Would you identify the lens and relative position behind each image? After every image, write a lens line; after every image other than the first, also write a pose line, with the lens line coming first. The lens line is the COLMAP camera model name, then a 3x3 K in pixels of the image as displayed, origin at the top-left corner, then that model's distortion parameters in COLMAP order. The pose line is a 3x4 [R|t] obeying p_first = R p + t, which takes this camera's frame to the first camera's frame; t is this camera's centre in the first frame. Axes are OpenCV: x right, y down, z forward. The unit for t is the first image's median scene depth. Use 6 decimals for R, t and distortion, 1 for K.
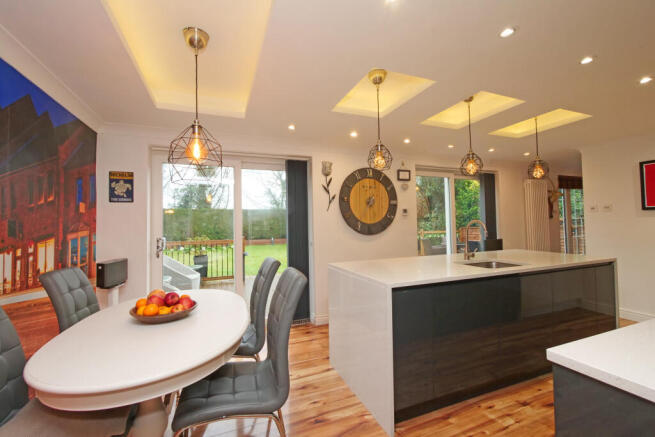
lens RADIAL K [[276.7, 0, 327.5], [0, 276.7, 218.5], [0, 0, 1]] dist [-0.001901, 0.000044]
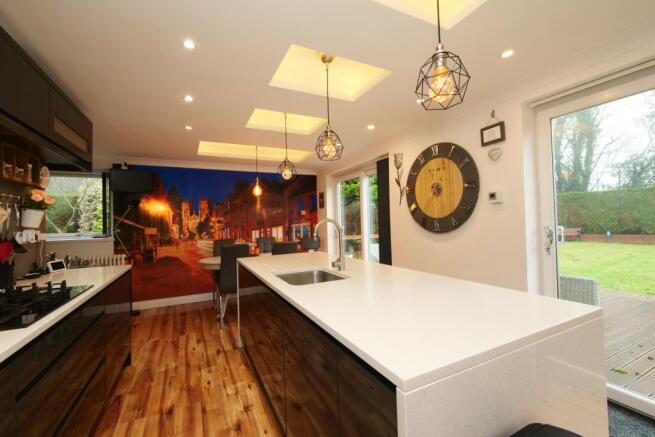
lens RADIAL K [[276.7, 0, 327.5], [0, 276.7, 218.5], [0, 0, 1]] dist [-0.001901, 0.000044]
pose [[0.087452, 0.001934, -0.996167, 0.913735], [0.045468, 0.998948, 0.005931, 0.002261], [0.995131, -0.045813, 0.087272, 0.655425]]
